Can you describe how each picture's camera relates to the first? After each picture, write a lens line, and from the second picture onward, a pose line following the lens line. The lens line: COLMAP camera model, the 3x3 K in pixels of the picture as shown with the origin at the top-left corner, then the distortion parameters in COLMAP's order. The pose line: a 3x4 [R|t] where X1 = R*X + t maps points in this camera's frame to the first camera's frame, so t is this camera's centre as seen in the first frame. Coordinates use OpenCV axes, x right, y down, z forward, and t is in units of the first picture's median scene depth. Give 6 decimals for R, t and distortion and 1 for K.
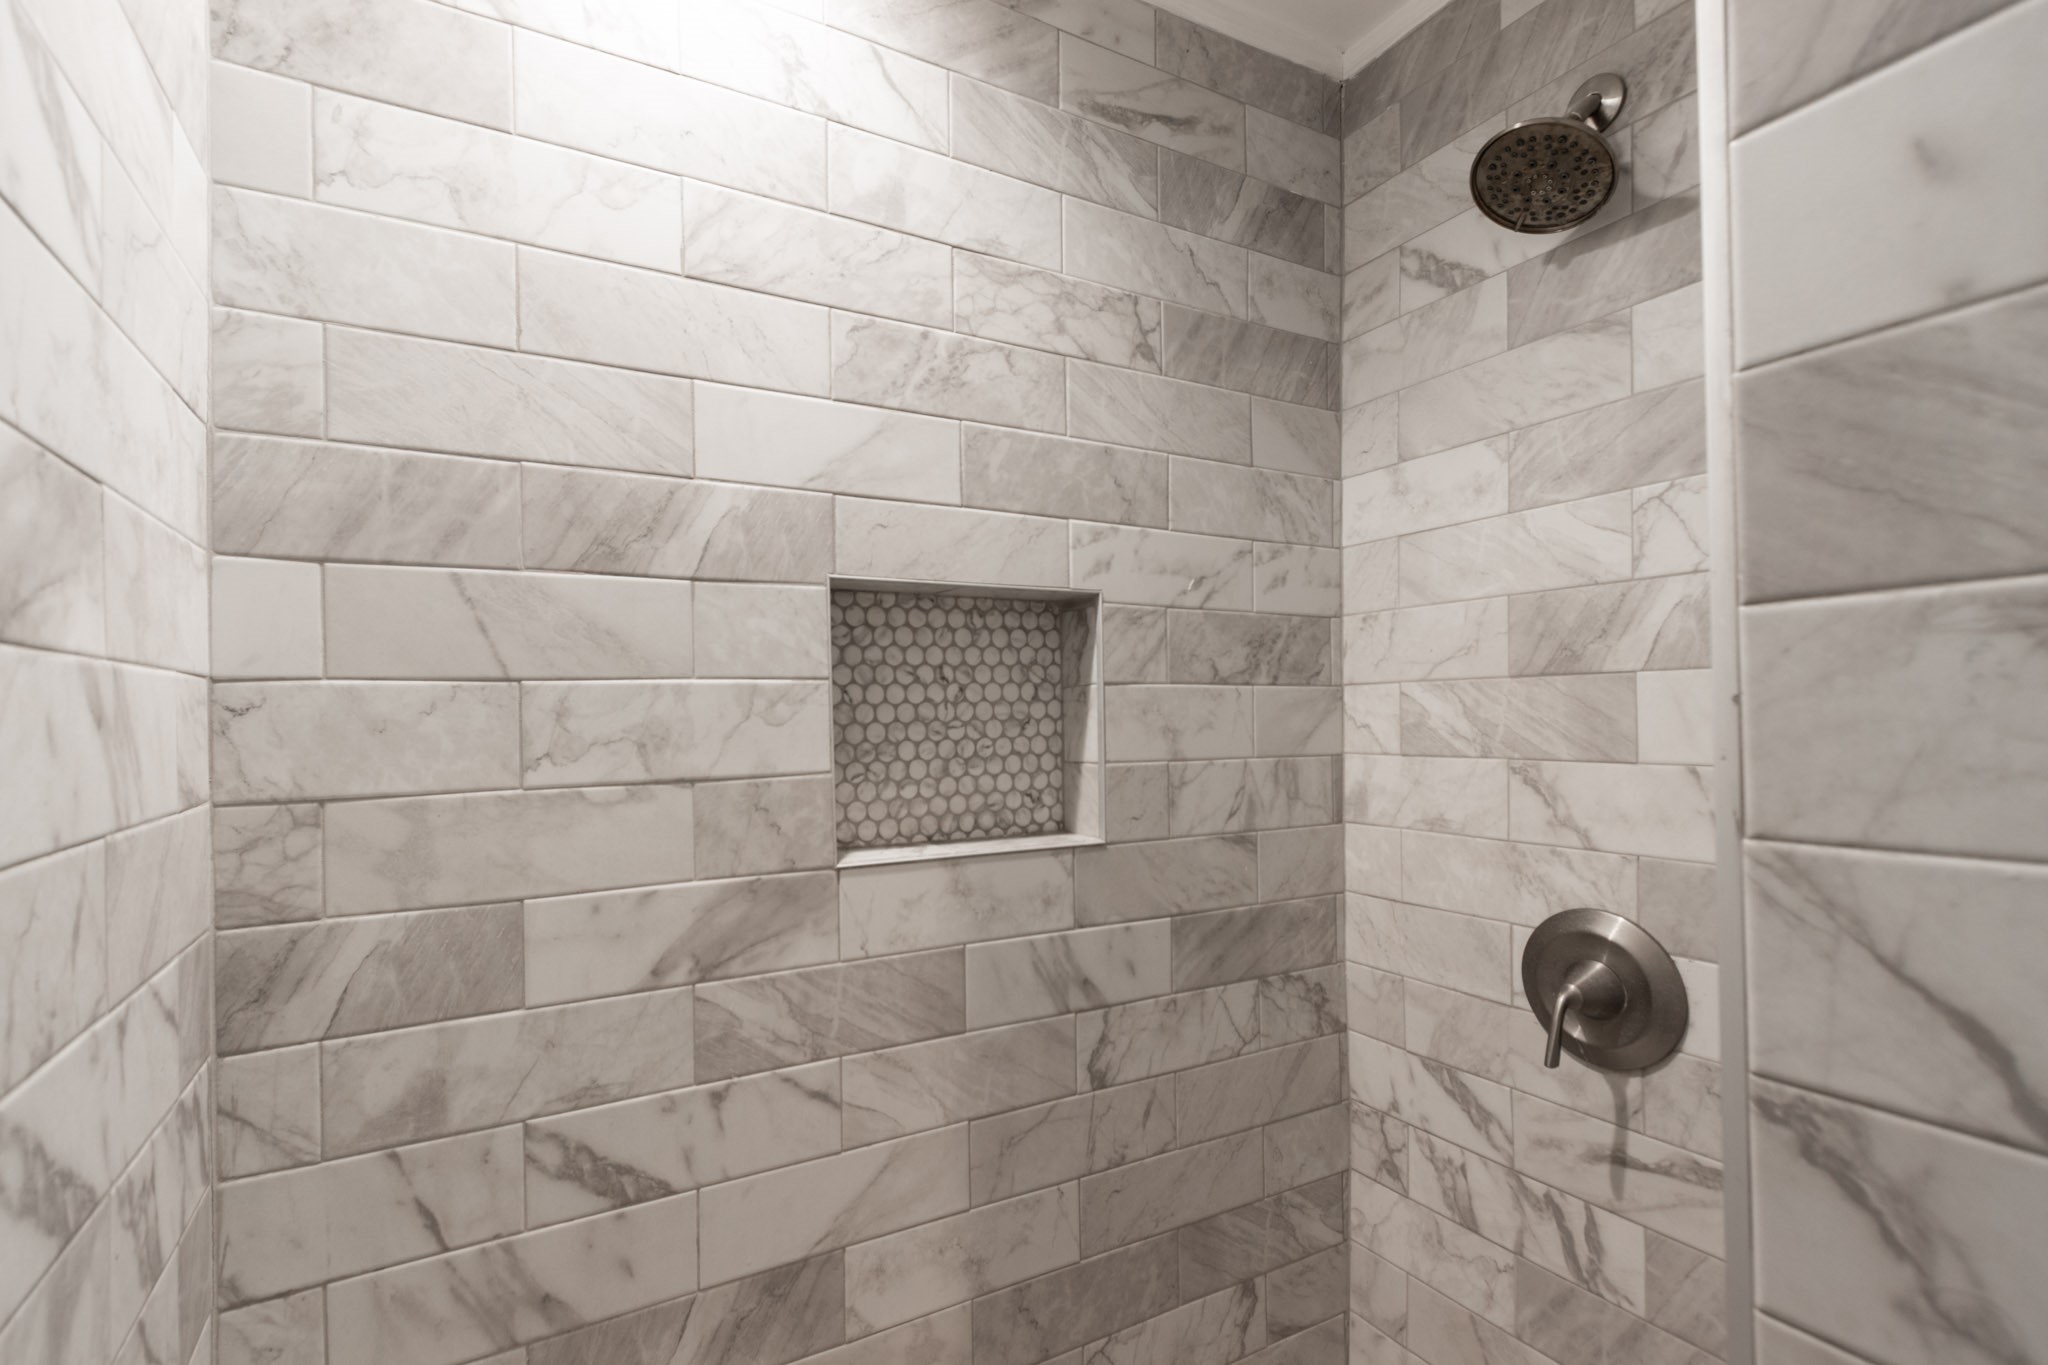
lens RADIAL K [[1010.4, 0, 1027.7], [0, 1010.4, 698.6], [0, 0, 1]] dist [0.006937, -0.001436]
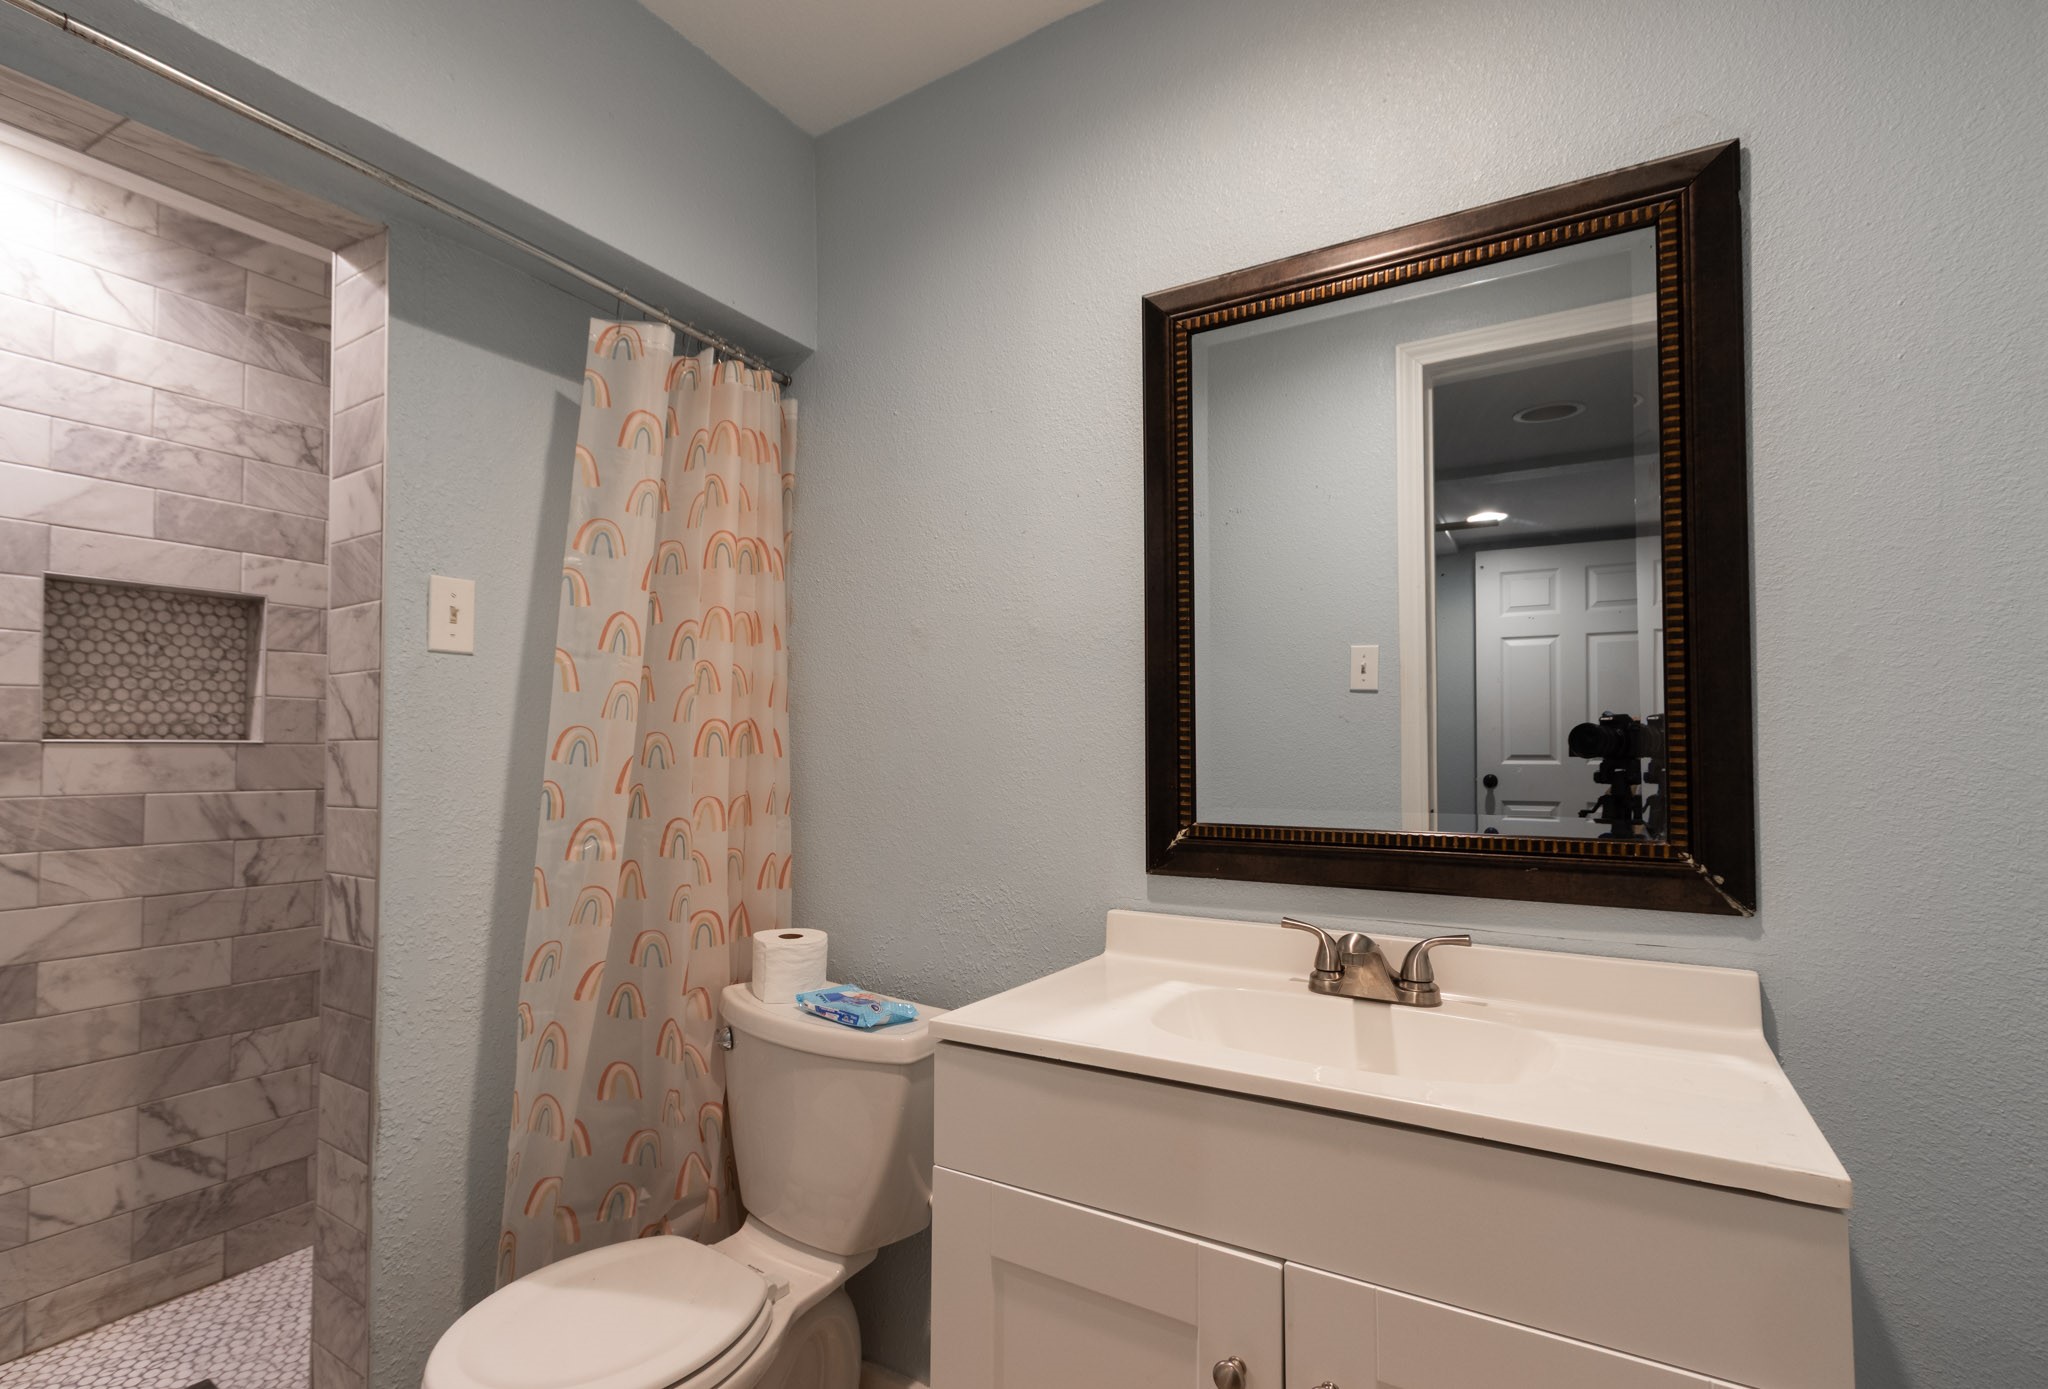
lens RADIAL K [[967.5, 0, 985.5], [0, 967.5, 710.9], [0, 0, 1]] dist [-0.002404, 0.000293]
pose [[0.881517, 0.032193, 0.471054, 0.397182], [-0.024387, 0.999446, -0.022668, 0.100000], [-0.471522, 0.008495, 0.881813, -1.060737]]
